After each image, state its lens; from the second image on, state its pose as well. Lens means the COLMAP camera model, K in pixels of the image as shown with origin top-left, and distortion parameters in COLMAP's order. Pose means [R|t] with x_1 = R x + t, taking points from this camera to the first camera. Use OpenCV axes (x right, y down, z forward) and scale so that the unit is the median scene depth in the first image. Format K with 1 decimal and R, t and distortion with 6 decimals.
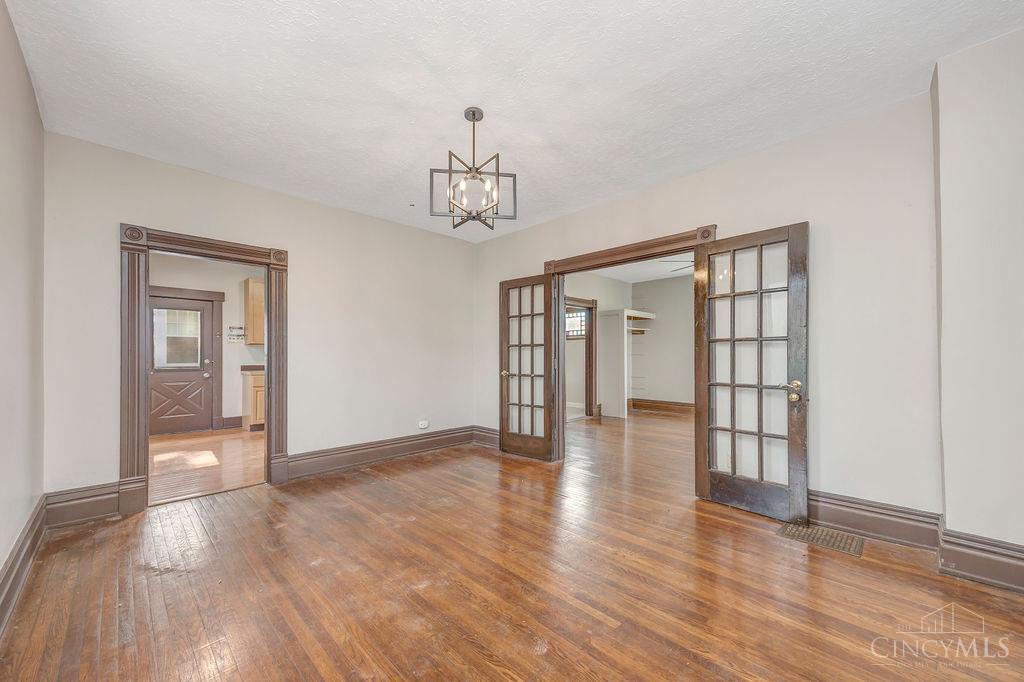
lens RADIAL K [[393.0, 0, 516.4], [0, 393.0, 351.8], [0, 0, 1]] dist [0.000880, -0.000574]
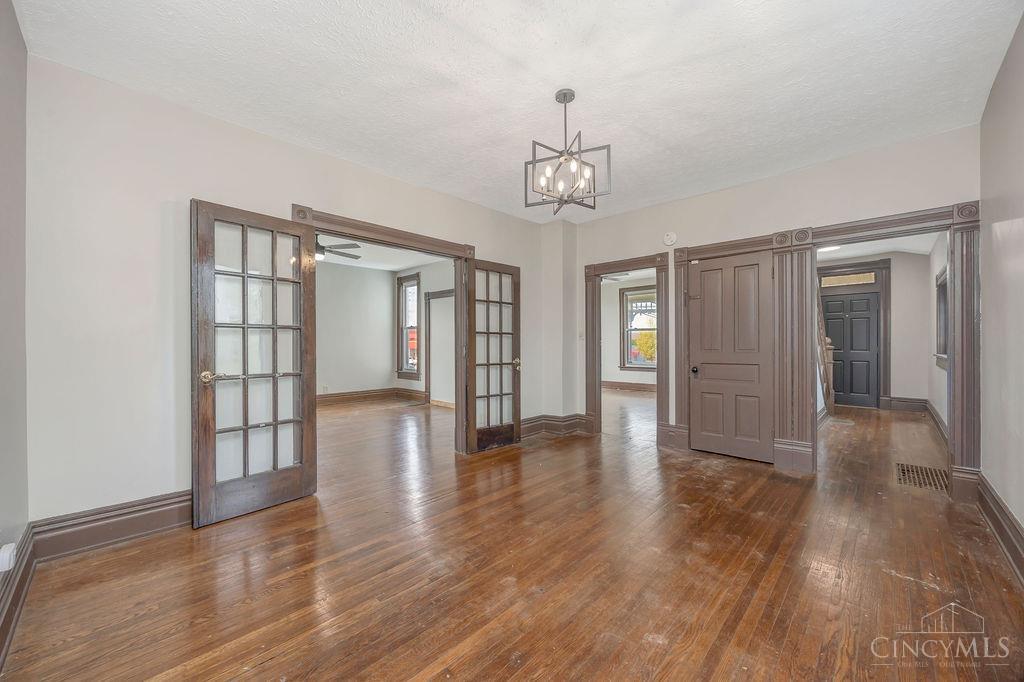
lens RADIAL K [[393.0, 0, 513.2], [0, 393.0, 341.8], [0, 0, 1]] dist [0.000880, -0.000574]
pose [[-0.014886, 0.004568, 0.999879, -0.900436], [-0.009015, 0.999948, -0.004702, 0.009204], [-0.999849, -0.009084, -0.014844, 0.947359]]
